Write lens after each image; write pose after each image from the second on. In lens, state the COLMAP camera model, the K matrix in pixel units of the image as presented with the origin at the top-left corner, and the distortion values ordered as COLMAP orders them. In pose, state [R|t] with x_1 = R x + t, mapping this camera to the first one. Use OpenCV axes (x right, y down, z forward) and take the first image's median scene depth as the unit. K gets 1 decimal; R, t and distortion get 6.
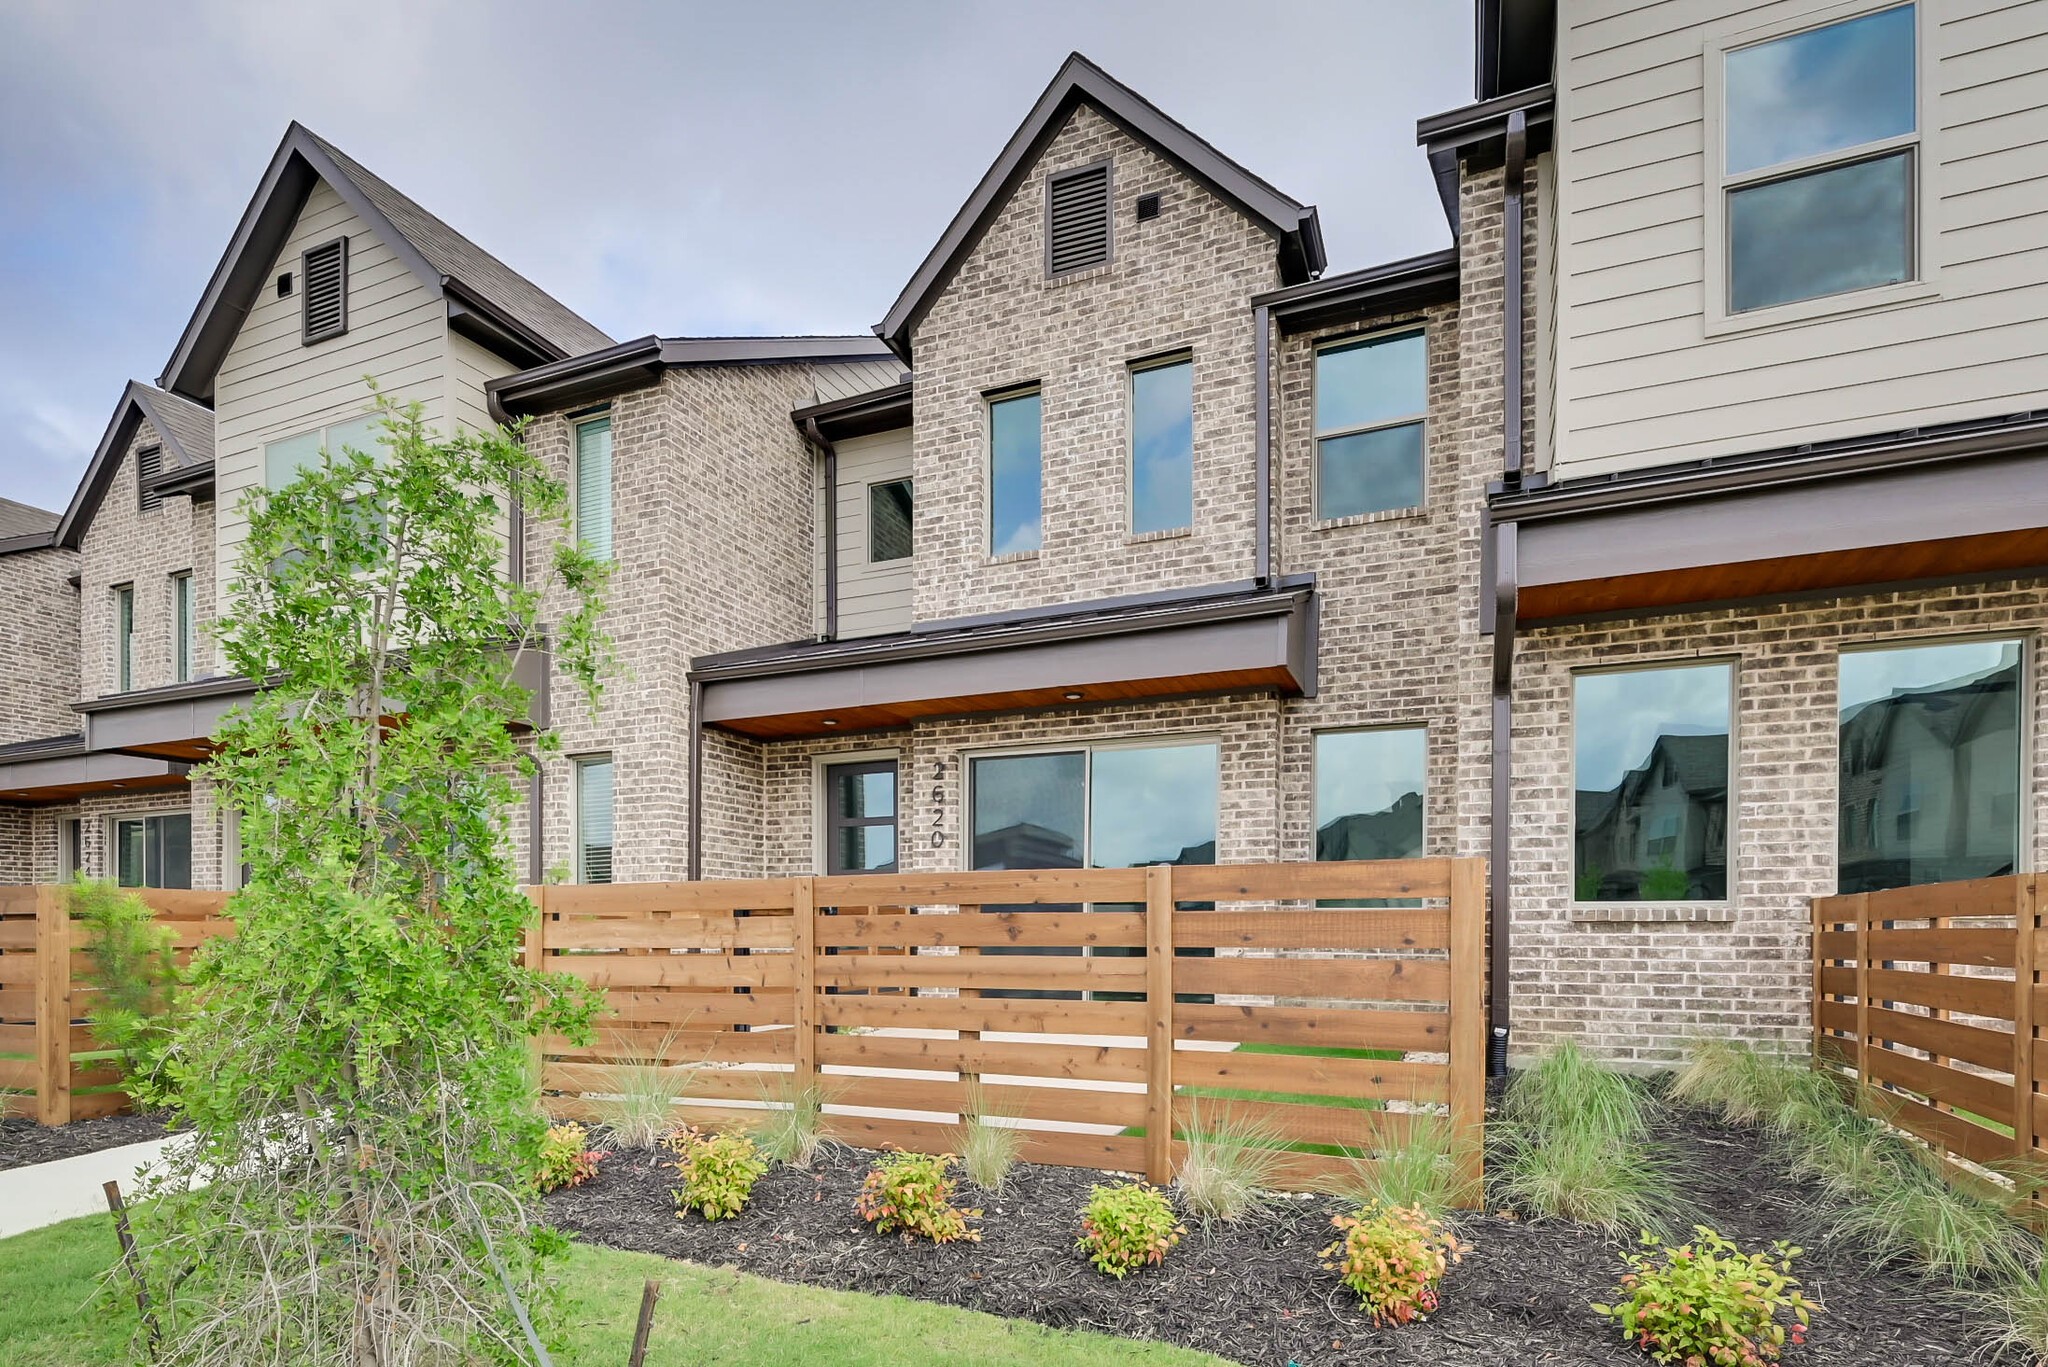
lens RADIAL K [[1107.0, 0, 993.5], [0, 1107.0, 937.6], [0, 0, 1]] dist [-0.001922, 0.000117]
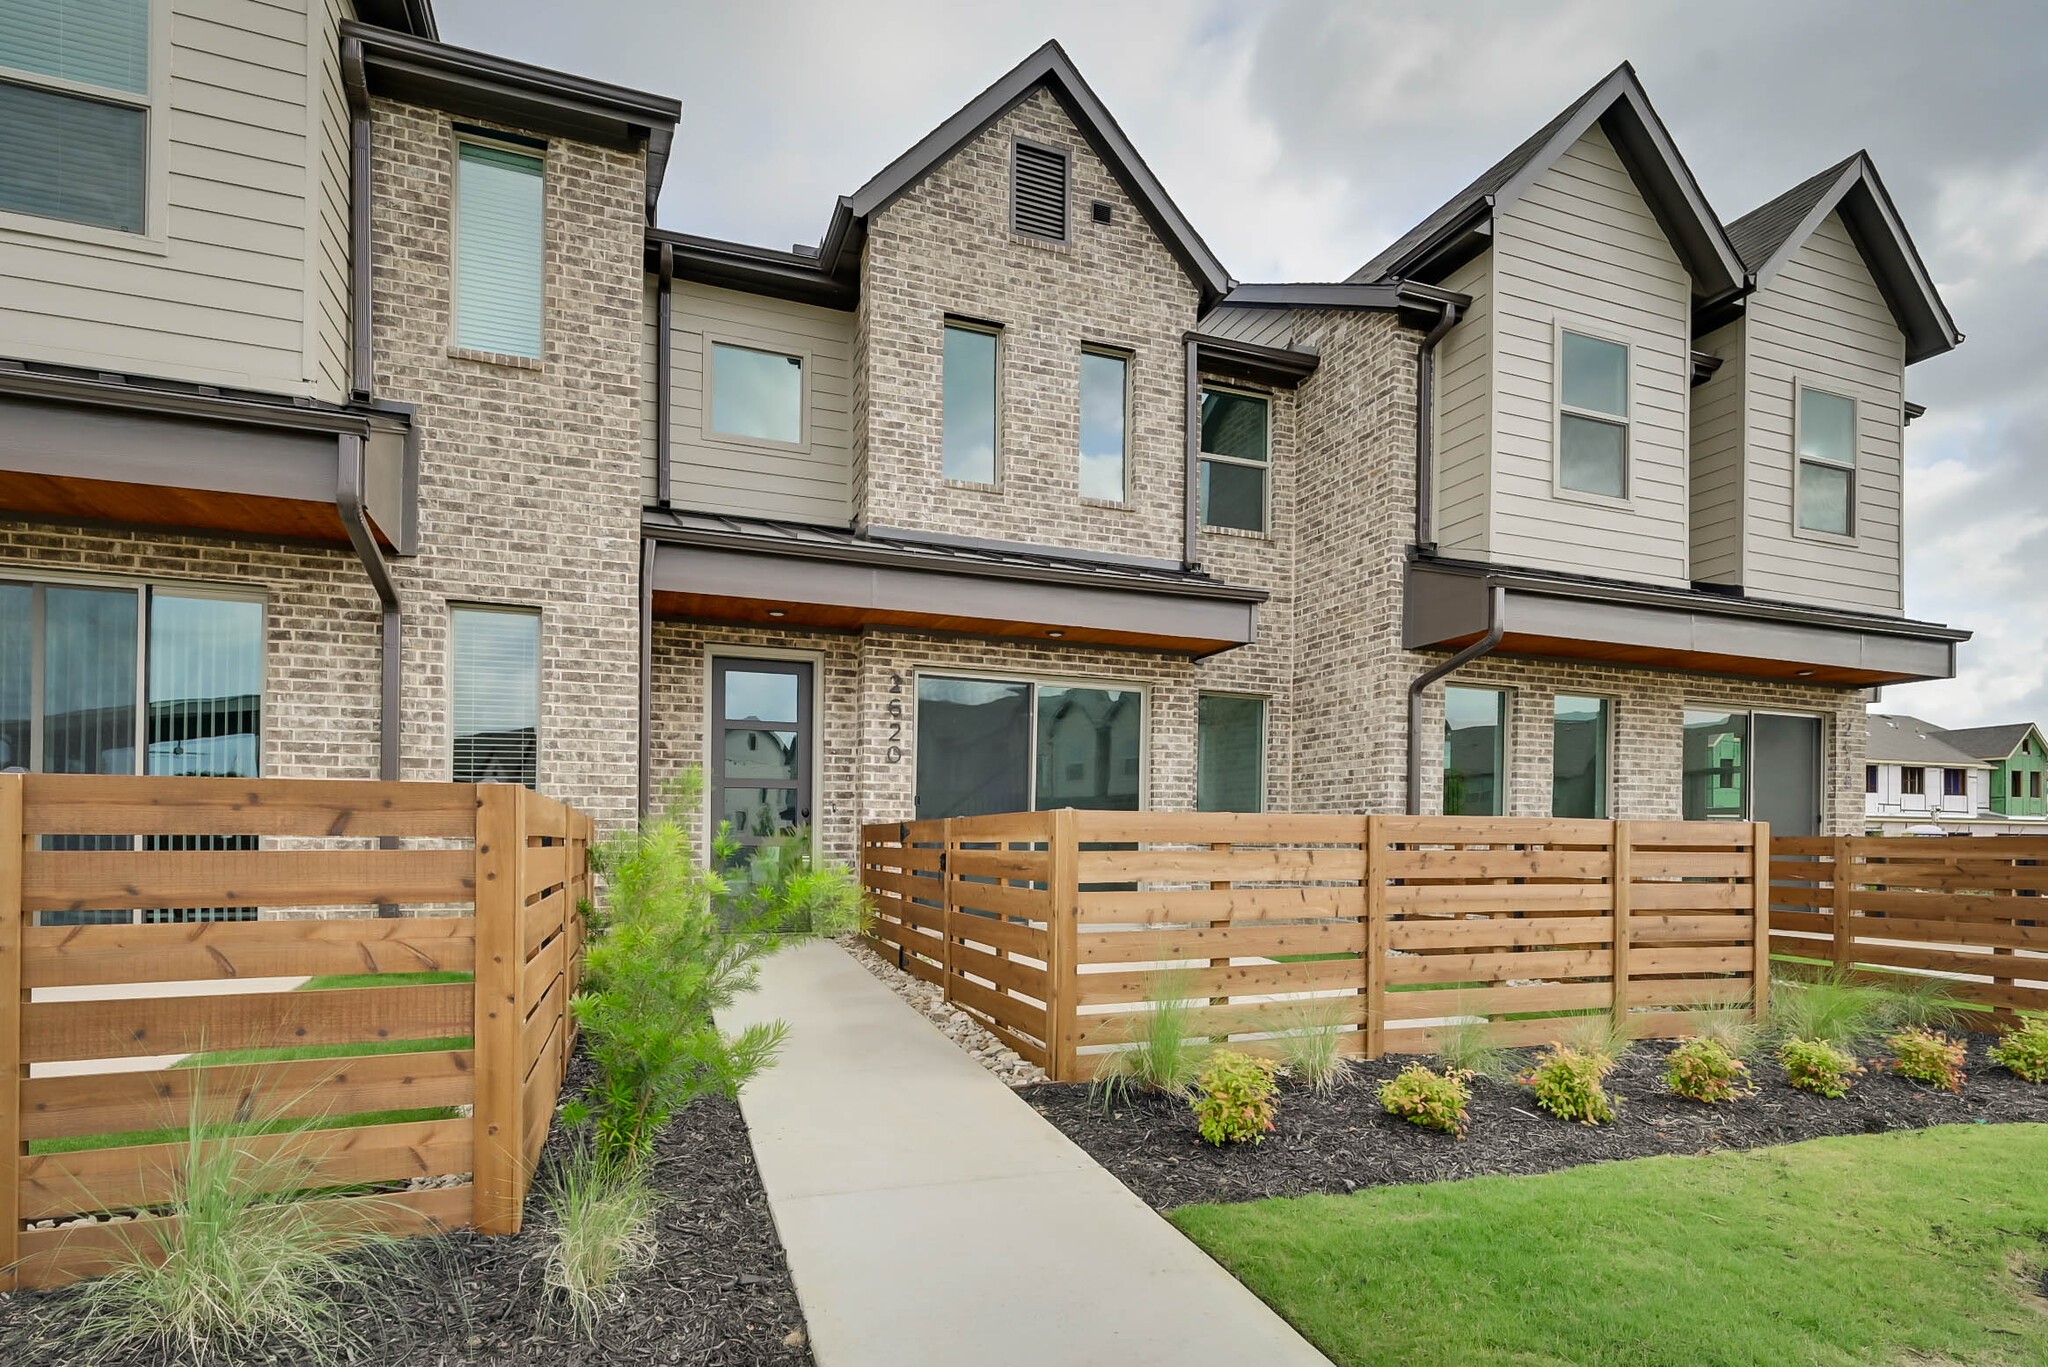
lens RADIAL K [[1034.8, 0, 1037.2], [0, 1034.8, 836.4], [0, 0, 1]] dist [-0.003246, 0.001572]
pose [[0.711813, 0.010911, 0.702284, -0.629678], [-0.008929, 0.999939, -0.006486, -0.013300], [-0.702312, -0.001654, 0.711867, 0.284195]]
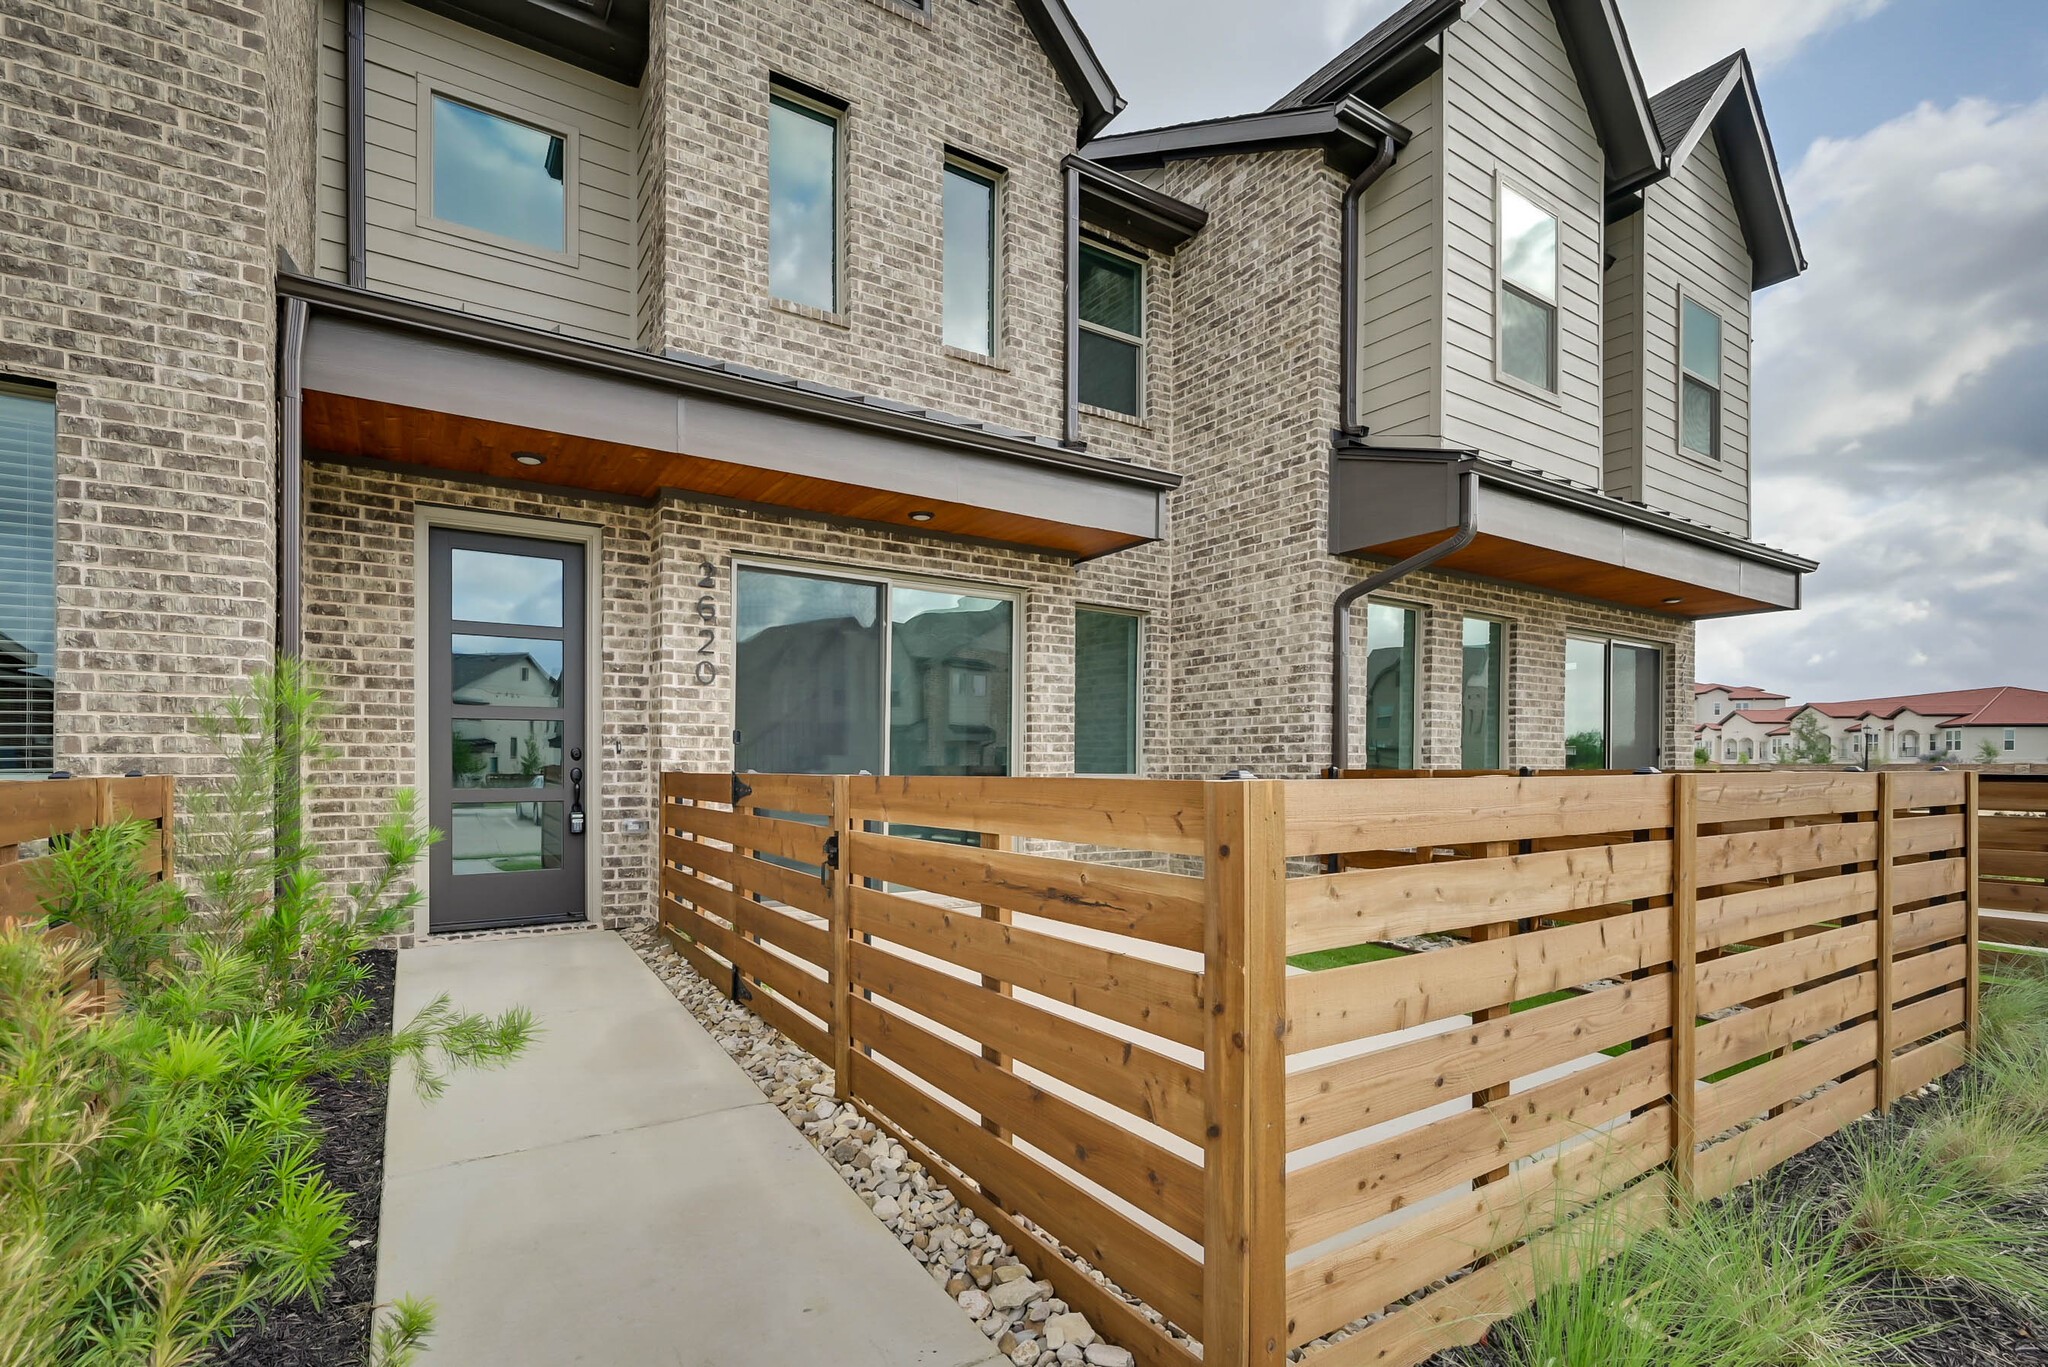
lens RADIAL K [[893.5, 0, 941.1], [0, 893.5, 767.3], [0, 0, 1]] dist [-0.002390, -0.000066]
pose [[0.584190, -0.000171, 0.811617, -0.443433], [-0.001862, 0.999997, 0.001551, -0.032591], [-0.811615, -0.002417, 0.584188, 0.583674]]
